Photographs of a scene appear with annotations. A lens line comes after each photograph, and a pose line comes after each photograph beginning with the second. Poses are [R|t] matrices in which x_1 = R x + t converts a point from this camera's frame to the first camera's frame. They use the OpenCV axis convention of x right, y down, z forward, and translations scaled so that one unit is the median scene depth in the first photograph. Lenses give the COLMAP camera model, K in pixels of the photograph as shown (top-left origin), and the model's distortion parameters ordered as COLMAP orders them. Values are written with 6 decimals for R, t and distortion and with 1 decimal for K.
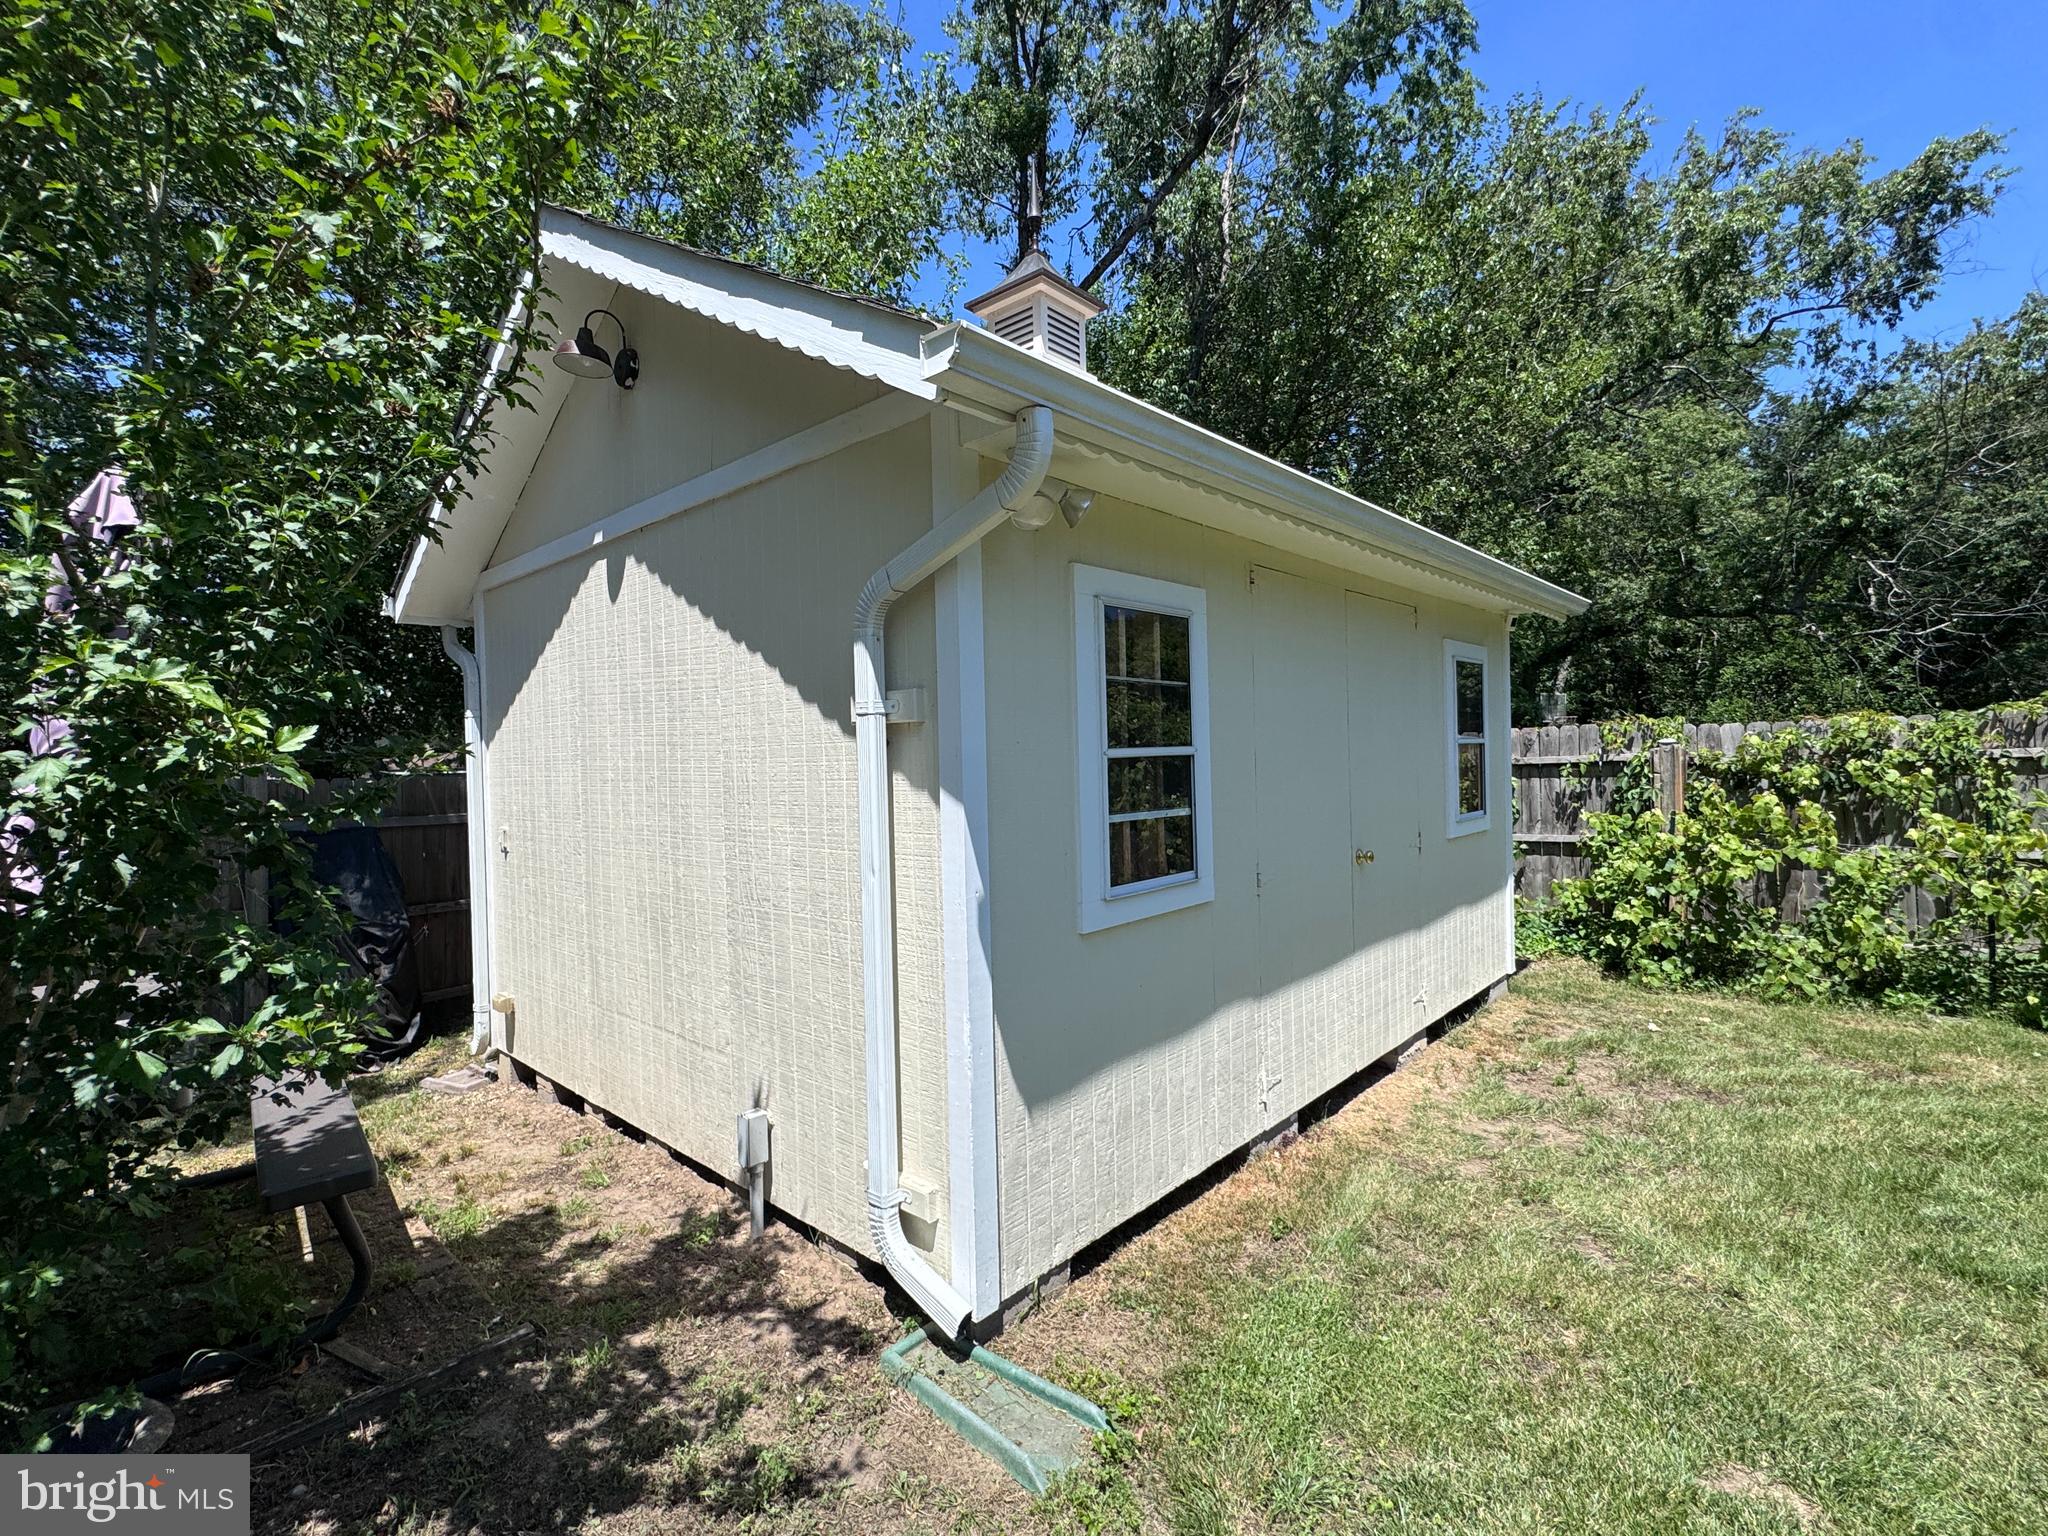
lens RADIAL K [[935.3, 0, 1019.5], [0, 935.3, 774.7], [0, 0, 1]] dist [-0.001738, -0.000849]
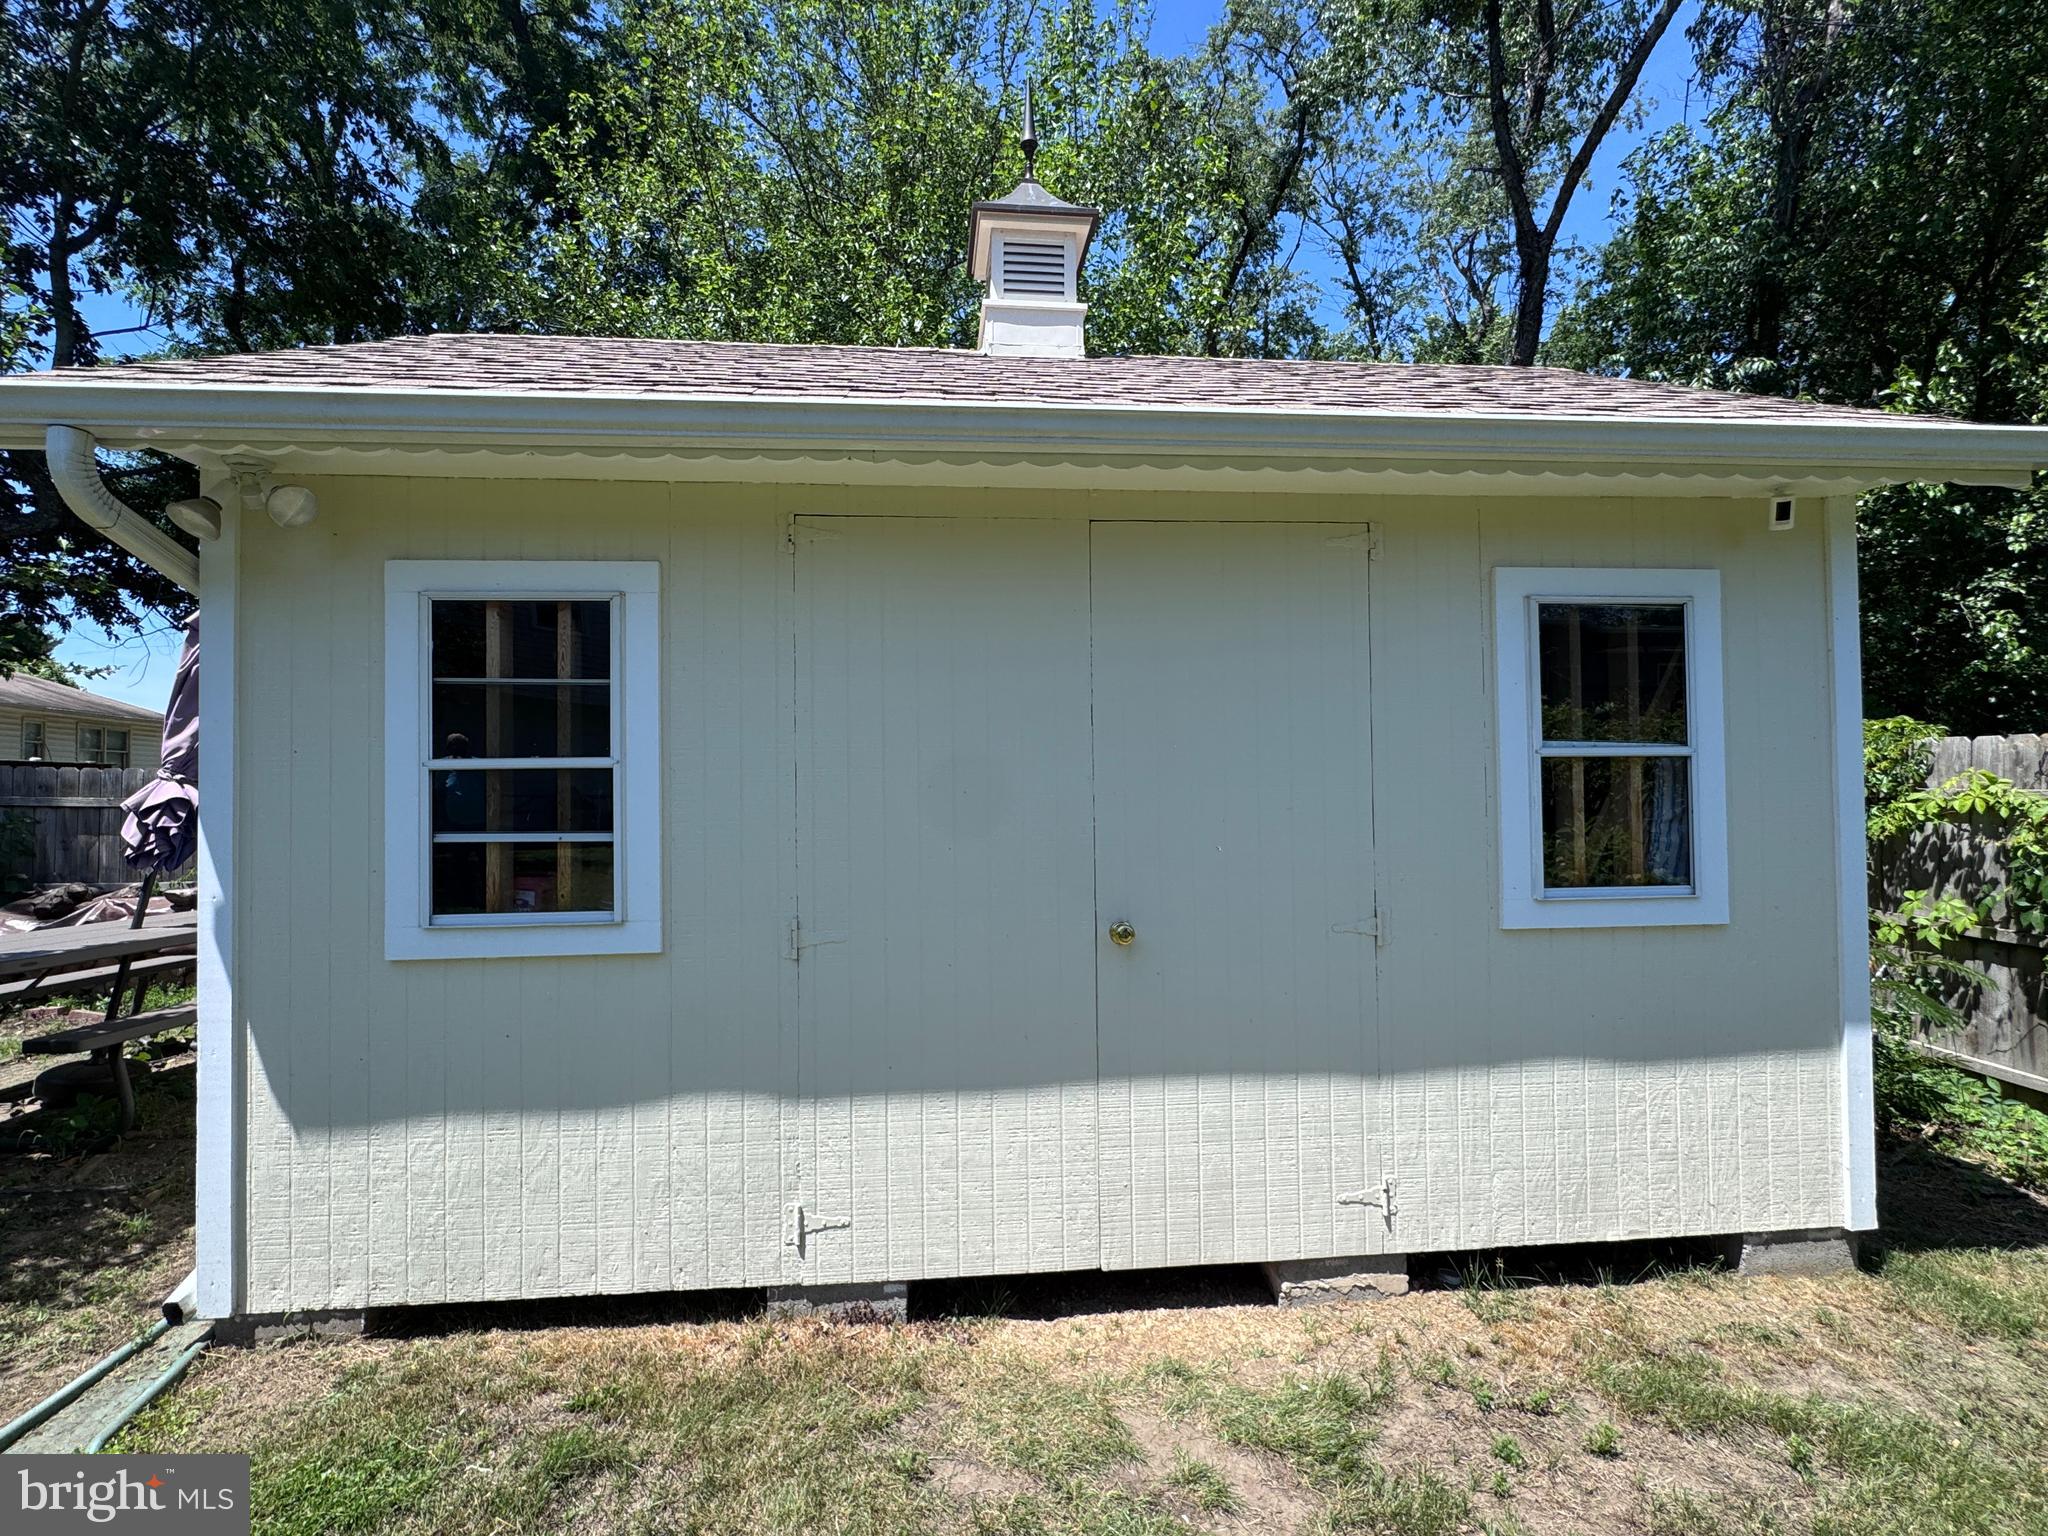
lens RADIAL K [[935.3, 0, 1018.6], [0, 935.3, 770.3], [0, 0, 1]] dist [-0.001738, -0.000849]
pose [[0.727002, -0.003064, -0.686629, 1.004263], [-0.016803, 0.999611, -0.022252, -0.006574], [0.686430, 0.027714, 0.726668, 0.653401]]
